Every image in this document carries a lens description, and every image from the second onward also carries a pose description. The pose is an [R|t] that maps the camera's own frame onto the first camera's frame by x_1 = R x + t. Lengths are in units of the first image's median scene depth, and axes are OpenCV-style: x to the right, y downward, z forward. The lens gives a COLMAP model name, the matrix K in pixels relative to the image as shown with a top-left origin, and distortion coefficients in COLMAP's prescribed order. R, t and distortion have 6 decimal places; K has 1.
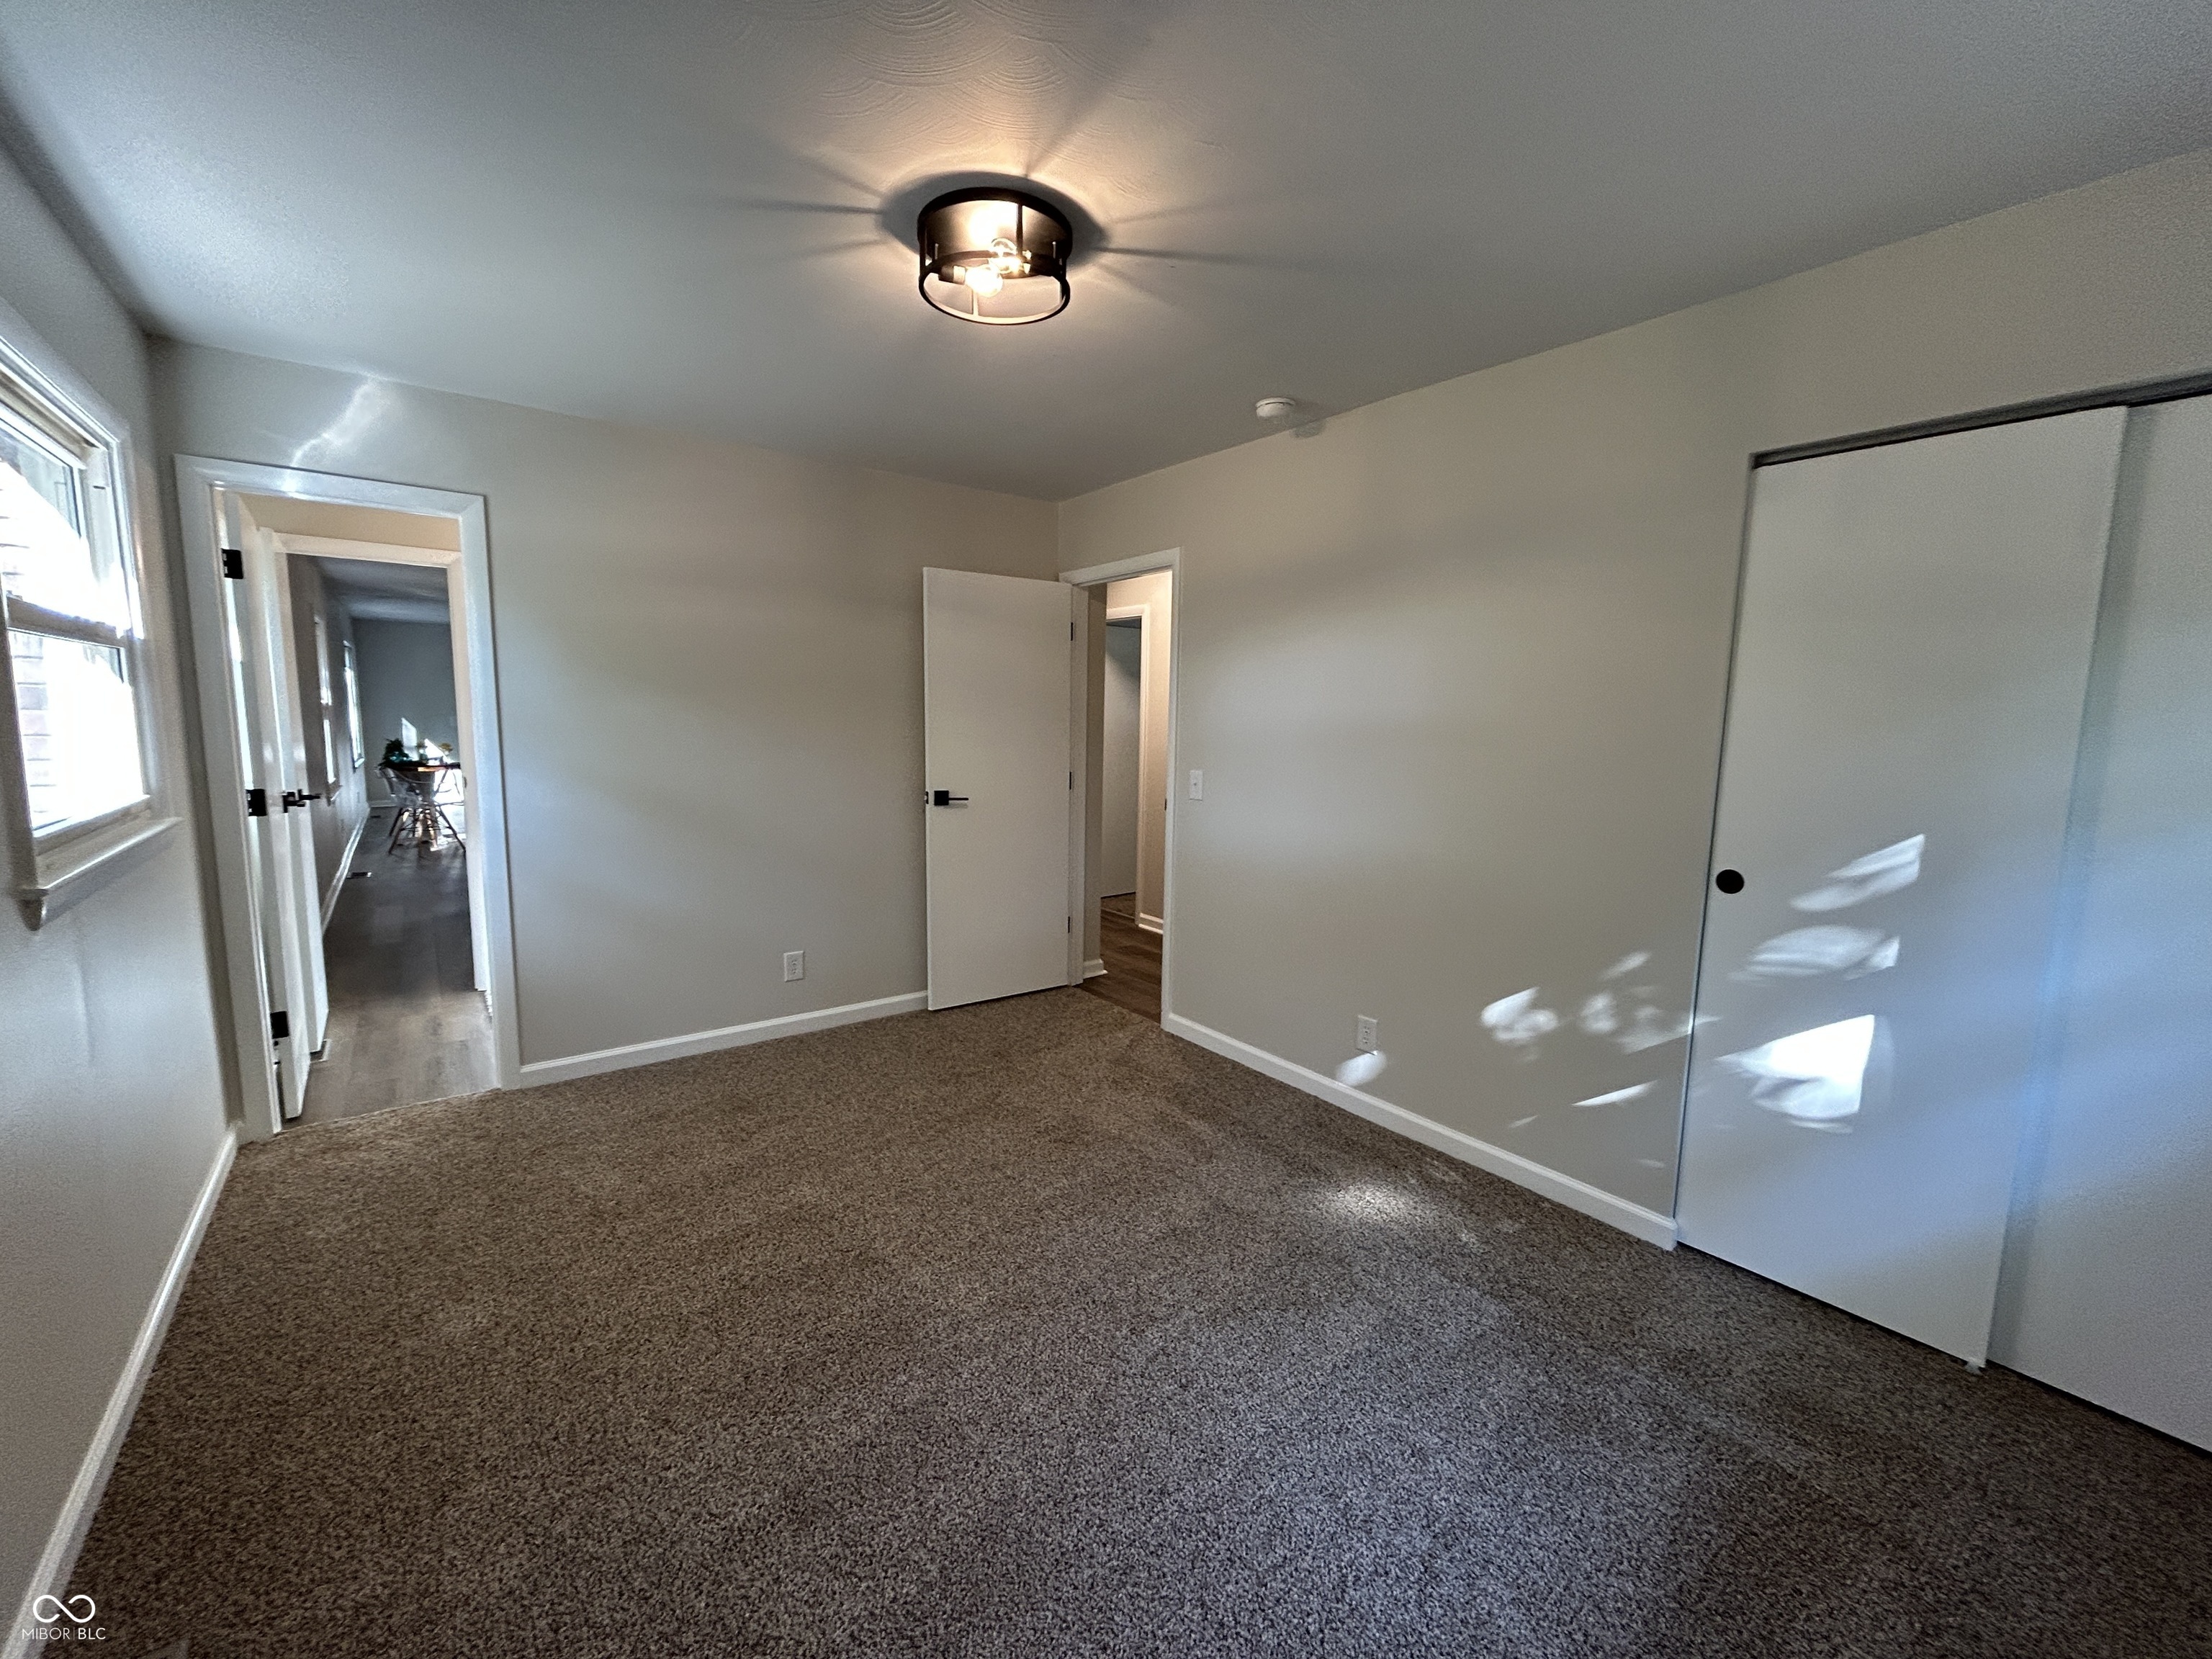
lens RADIAL K [[891.7, 0, 1104.6], [0, 891.7, 827.1], [0, 0, 1]] dist [-0.001474, -0.000821]
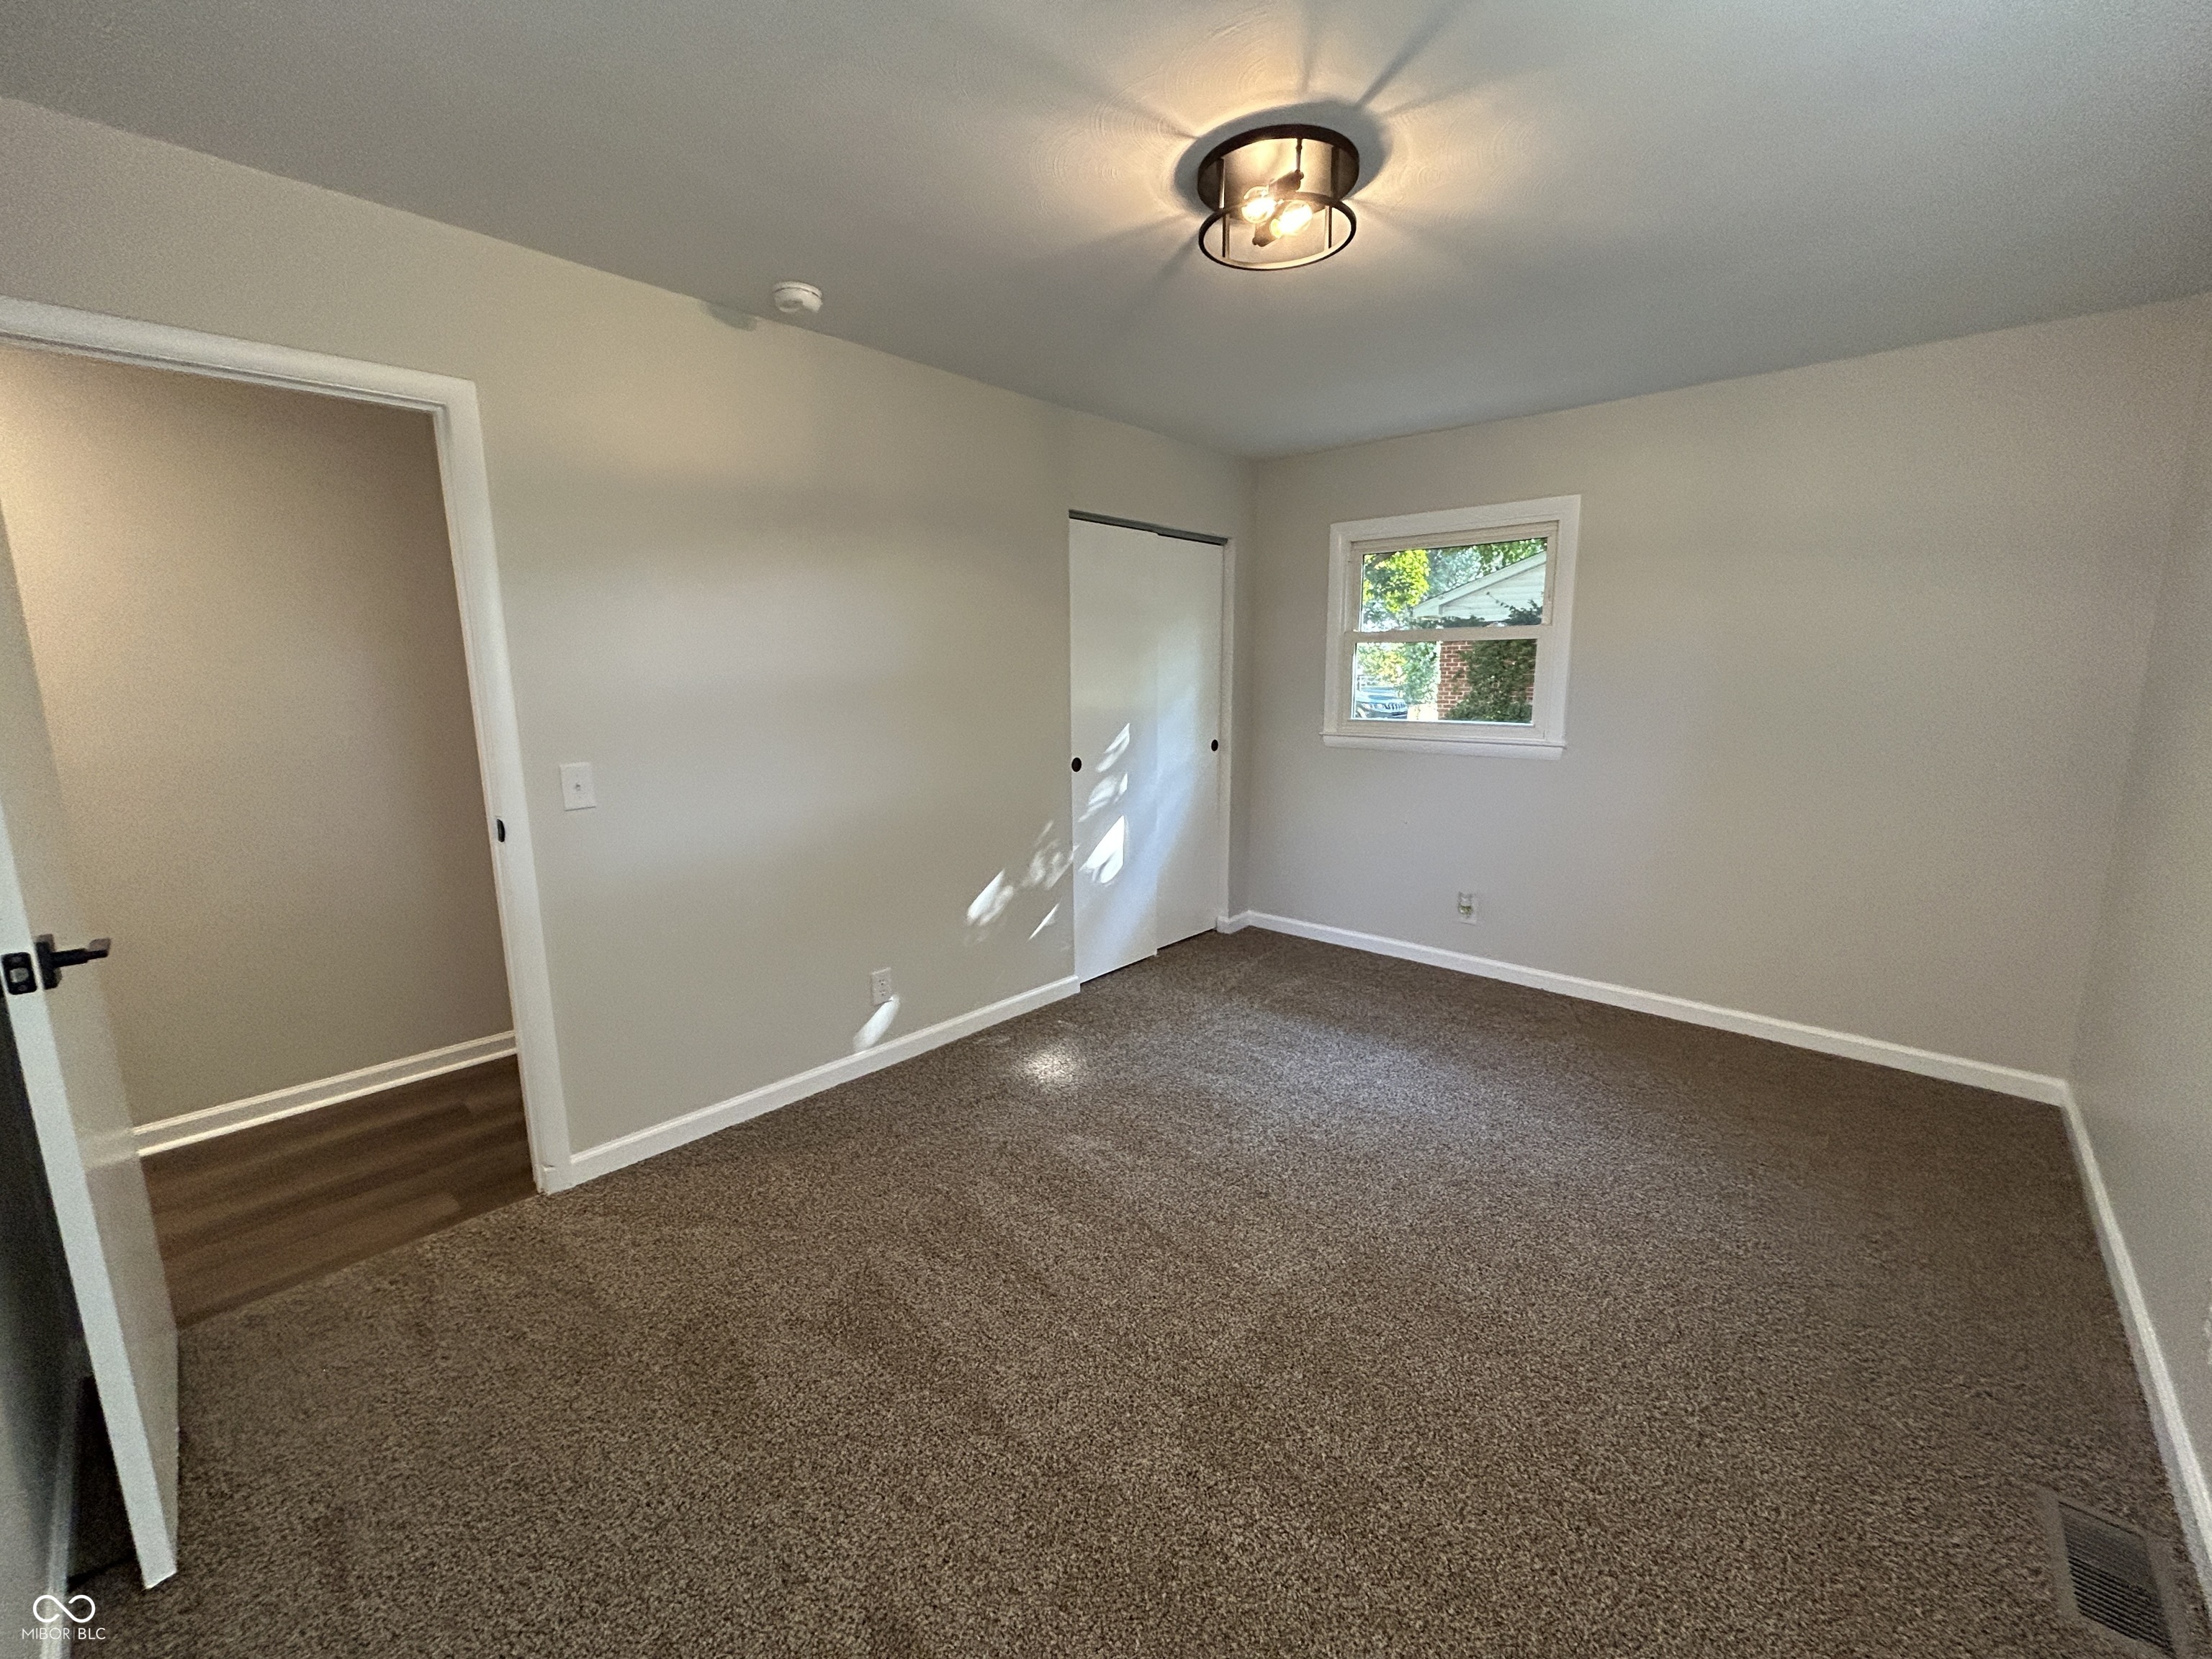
lens RADIAL K [[890.4, 0, 1105.1], [0, 890.4, 826.2], [0, 0, 1]] dist [-0.004822, 0.000877]
pose [[-0.173526, -0.184531, 0.967387, -0.851747], [0.129291, 0.969519, 0.208129, -0.150214], [-0.976306, 0.161190, -0.144378, 1.060957]]
